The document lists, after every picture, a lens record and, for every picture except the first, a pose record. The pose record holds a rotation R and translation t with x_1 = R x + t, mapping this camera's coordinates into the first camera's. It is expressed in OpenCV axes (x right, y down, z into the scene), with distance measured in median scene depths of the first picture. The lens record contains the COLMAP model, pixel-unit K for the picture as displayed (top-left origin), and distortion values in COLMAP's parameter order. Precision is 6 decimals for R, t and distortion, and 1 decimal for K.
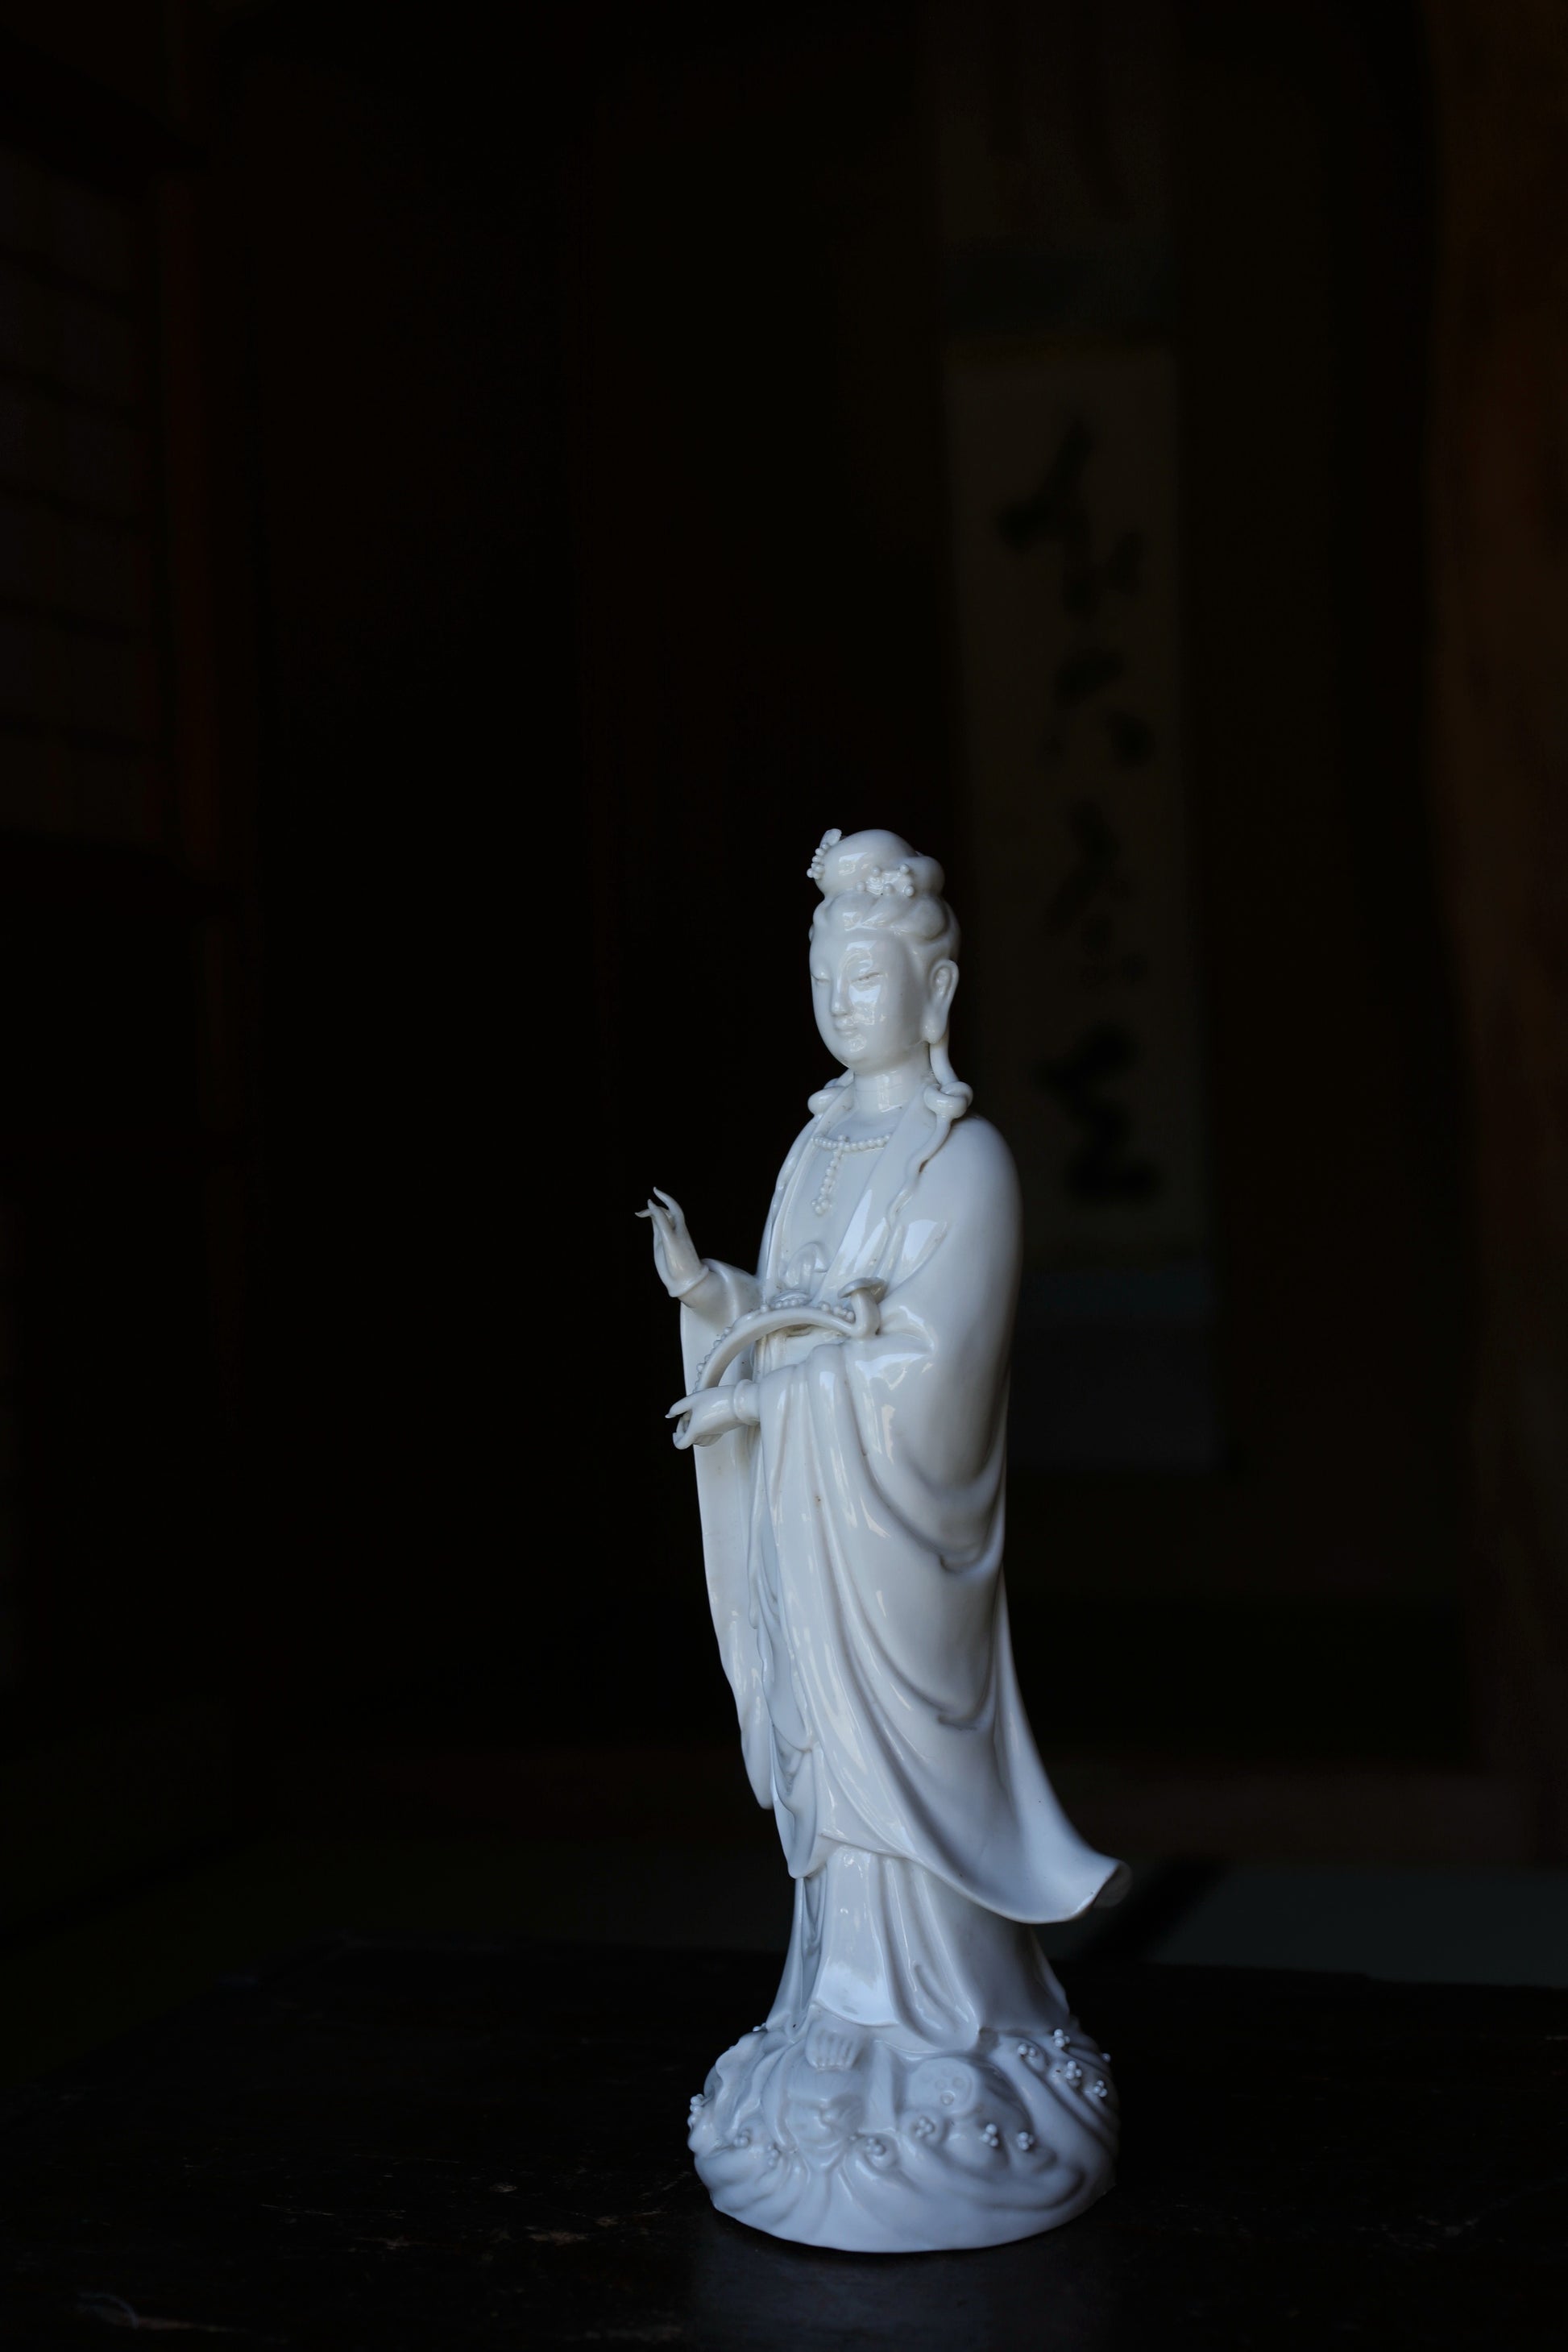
lens RADIAL K [[3548.4, 0, 784.0], [0, 3548.4, 1176.0], [0, 0, 1]] dist [-0.032545, 0.199917]
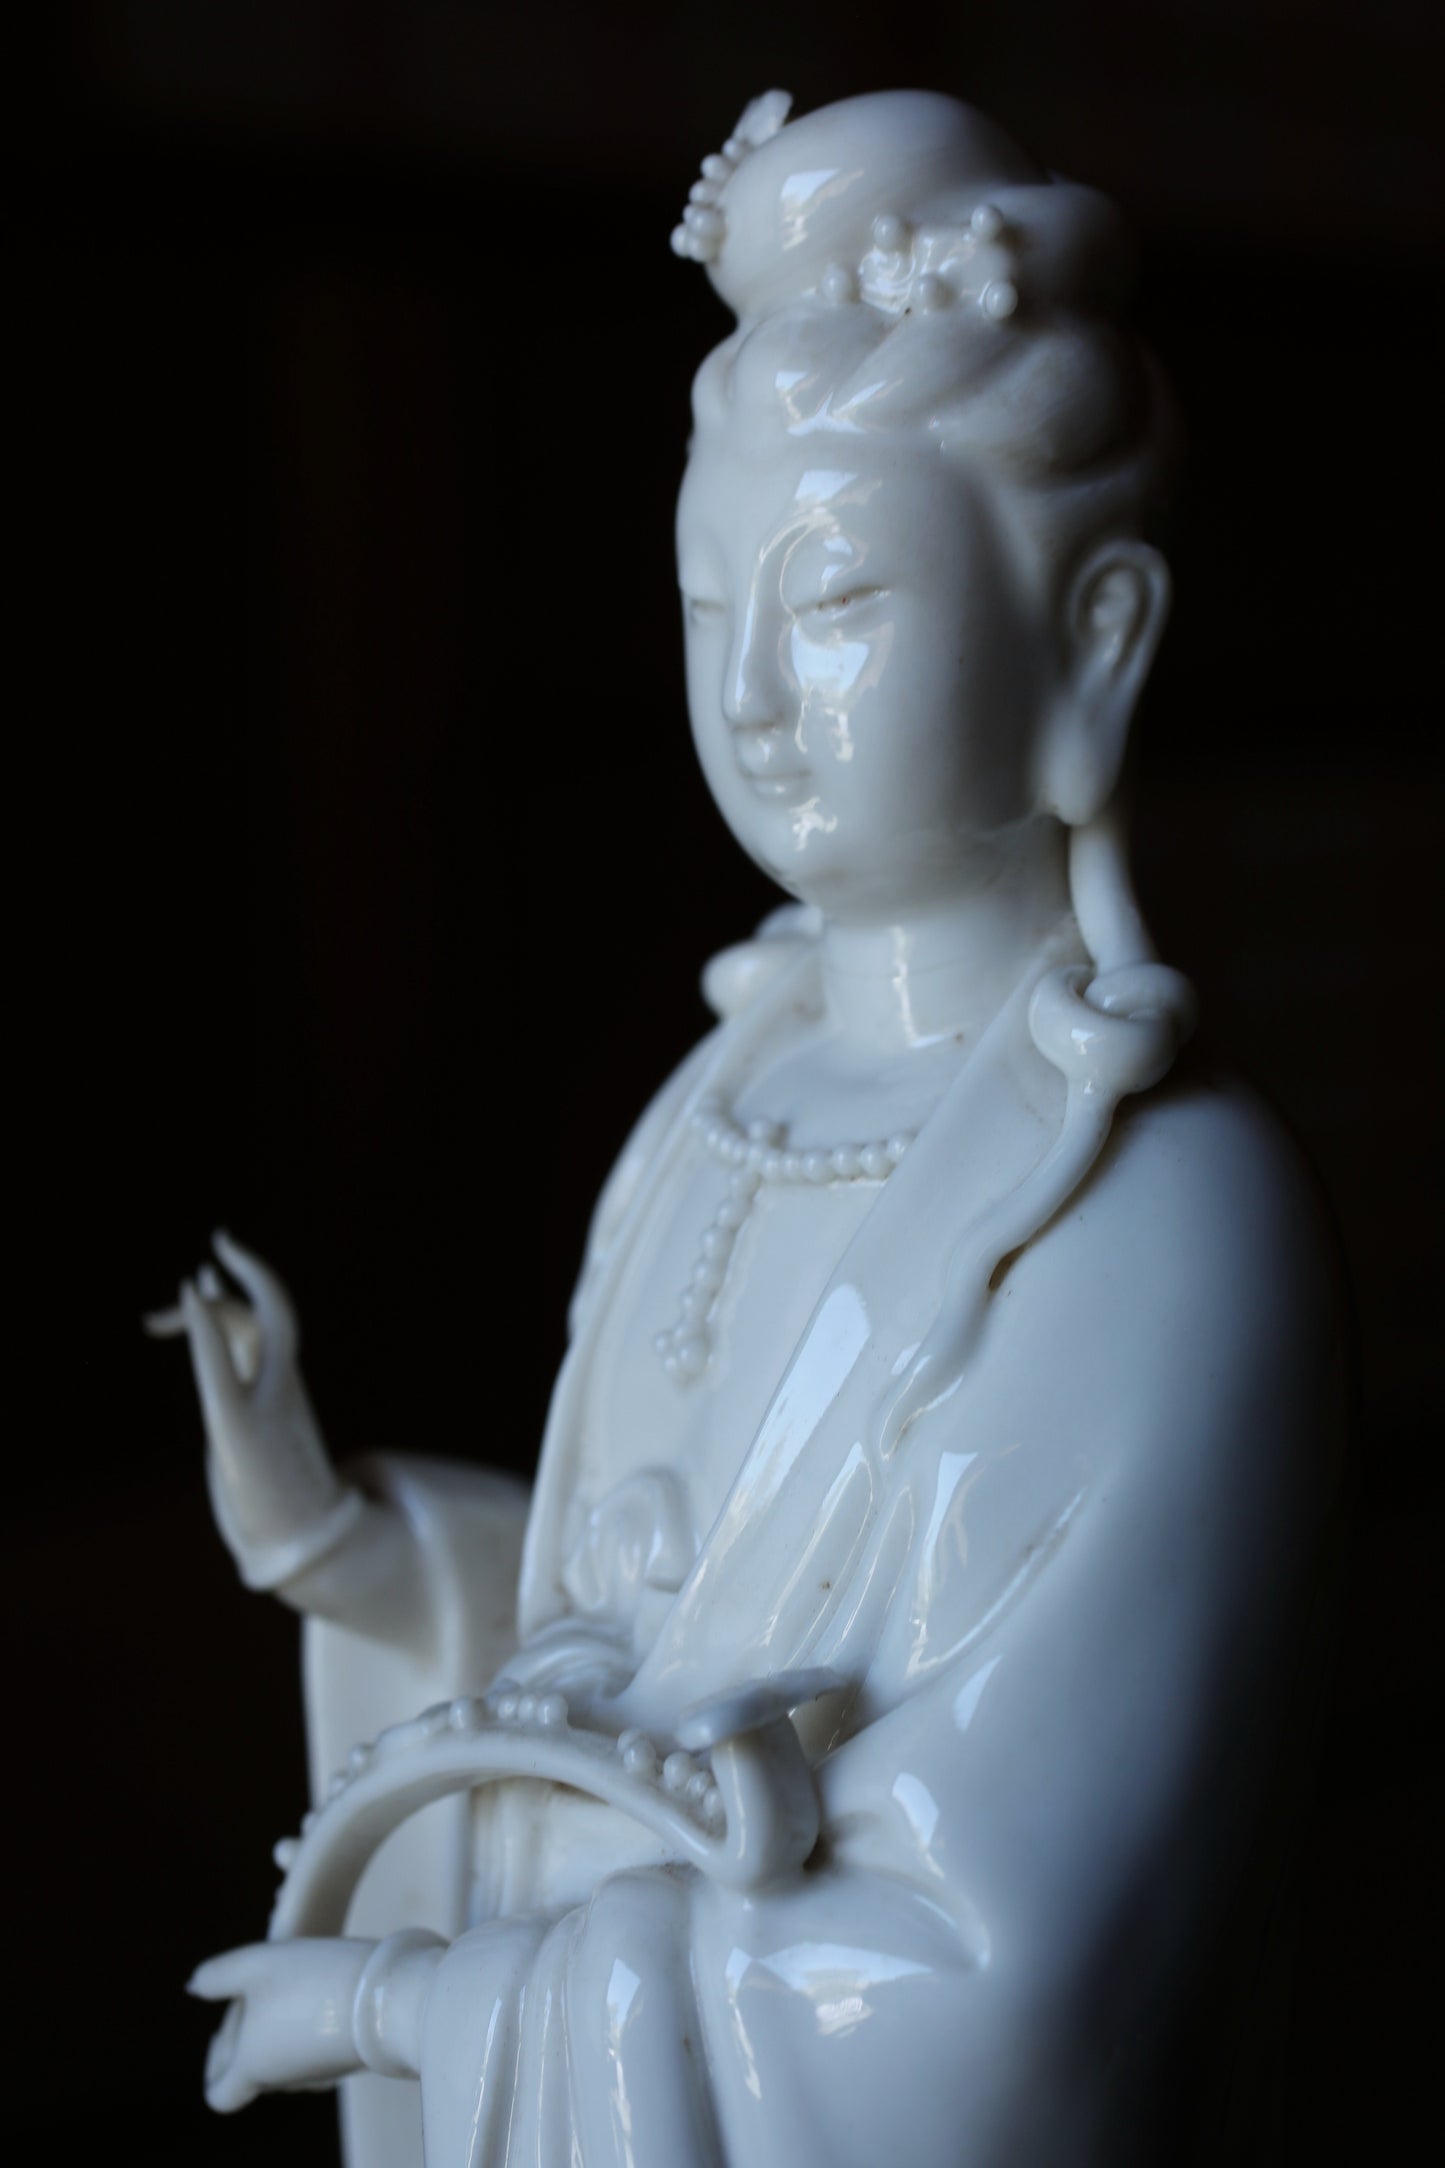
lens RADIAL K [[3876.7, 0, 722.5], [0, 3876.7, 1084.0], [0, 0, 1]] dist [-0.028355, -0.003986]
pose [[0.988912, 0.035968, -0.144084, 0.060812], [-0.021263, 0.994523, 0.102330, -0.048720], [0.146976, -0.098131, 0.984260, 0.680698]]
